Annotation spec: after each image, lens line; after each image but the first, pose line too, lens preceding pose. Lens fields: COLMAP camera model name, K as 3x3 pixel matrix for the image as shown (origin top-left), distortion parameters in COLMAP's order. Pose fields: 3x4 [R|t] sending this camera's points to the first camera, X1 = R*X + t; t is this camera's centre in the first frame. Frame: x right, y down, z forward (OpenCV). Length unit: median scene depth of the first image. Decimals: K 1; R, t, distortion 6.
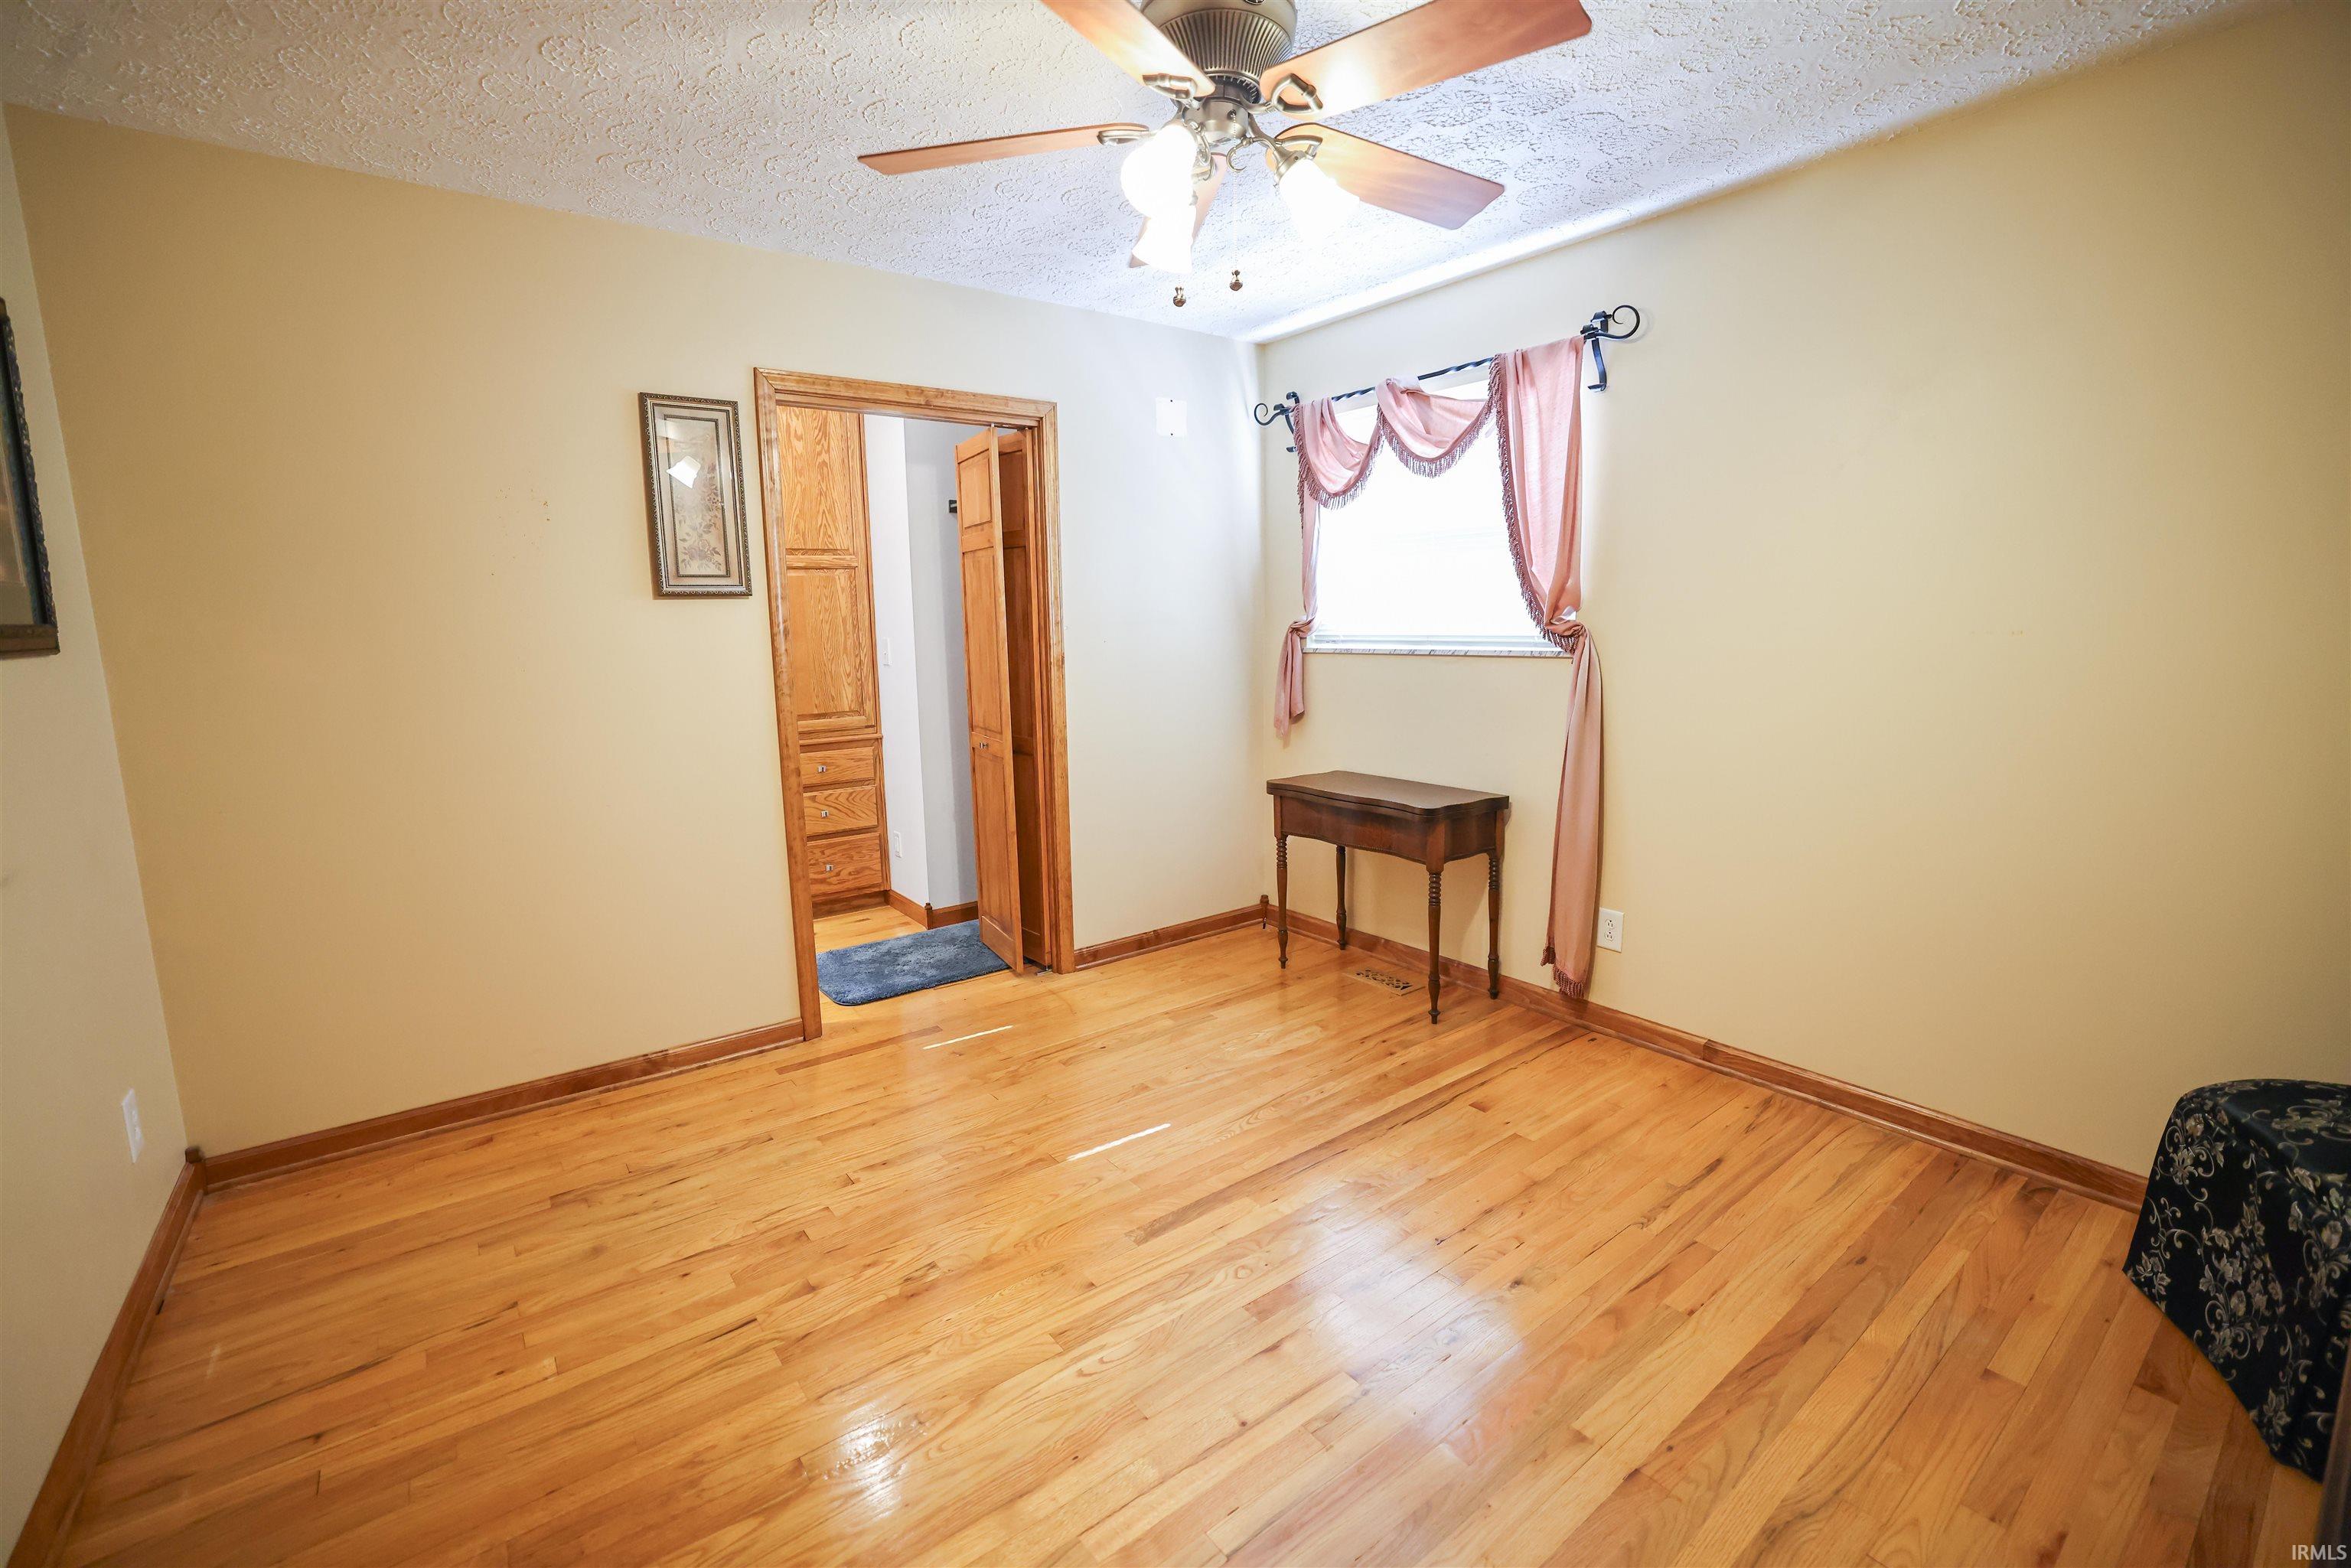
lens RADIAL K [[998.8, 0, 1175.6], [0, 998.8, 772.2], [0, 0, 1]] dist [-0.049179, 0.017509]
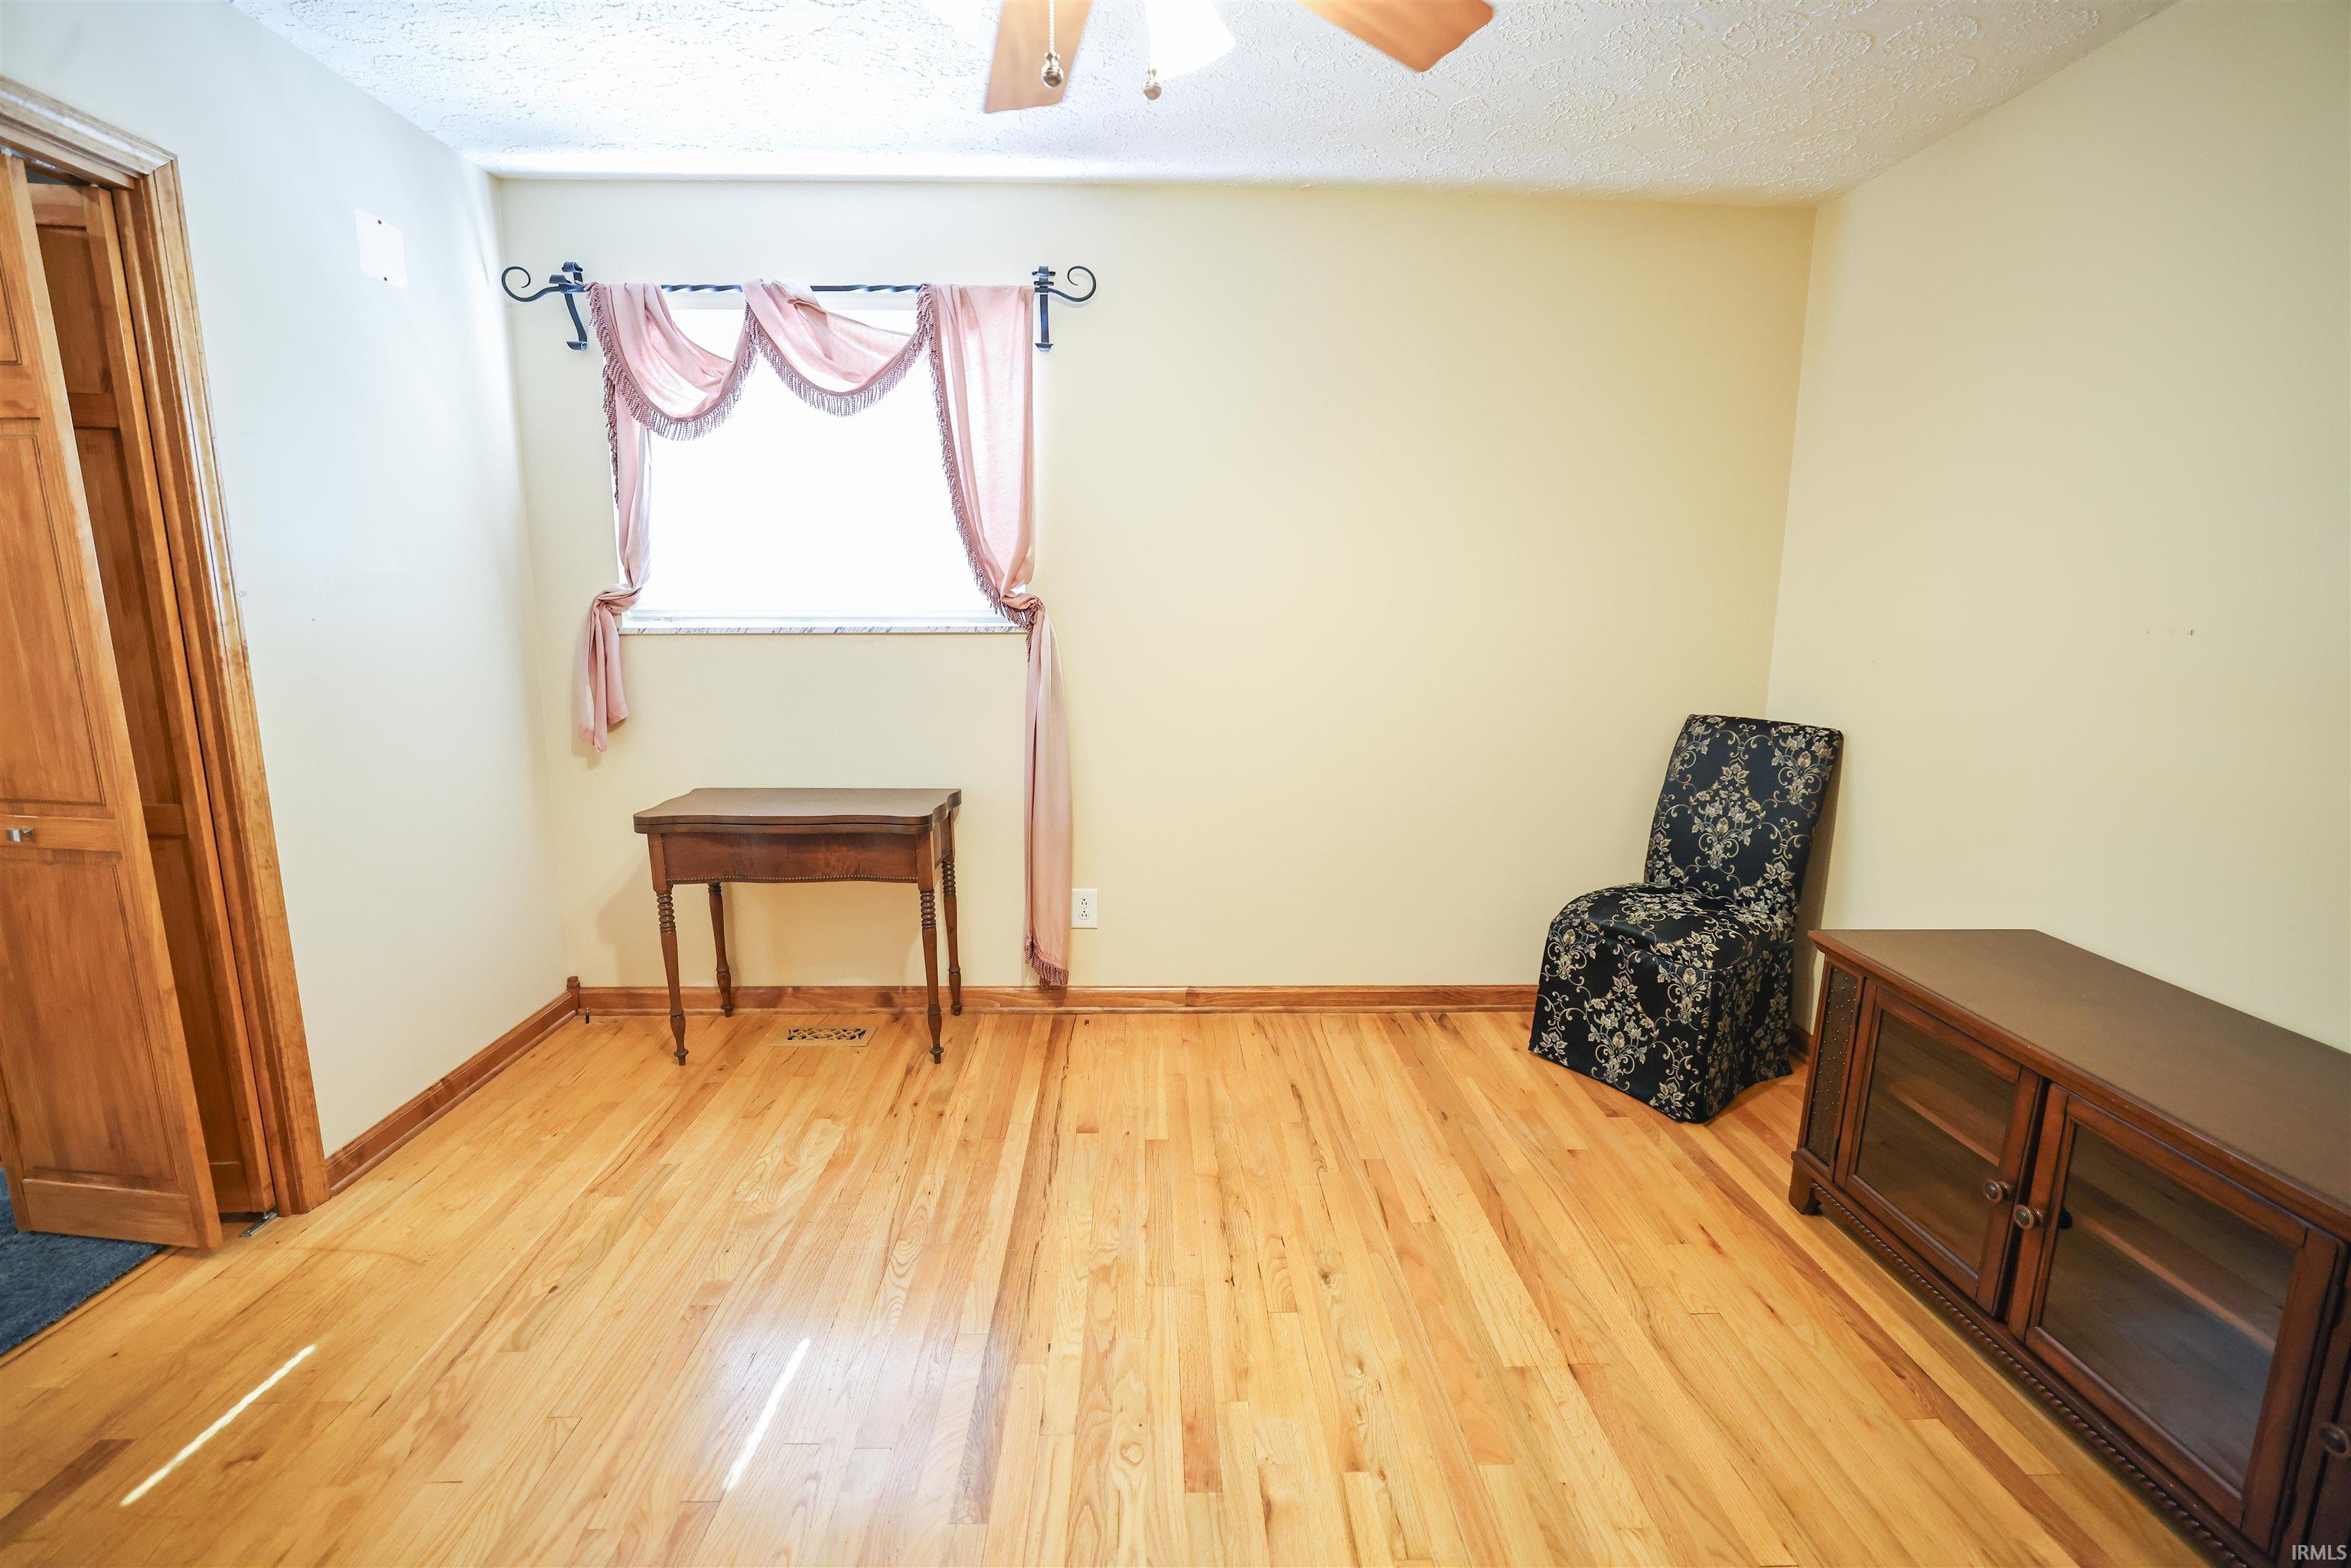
lens RADIAL K [[998.8, 0, 1175.6], [0, 998.8, 772.2], [0, 0, 1]] dist [-0.049179, 0.017509]
pose [[0.581539, -0.121634, 0.804374, -0.286047], [0.106744, 0.991620, 0.072775, -0.037432], [-0.806485, 0.043540, 0.589649, 0.325168]]
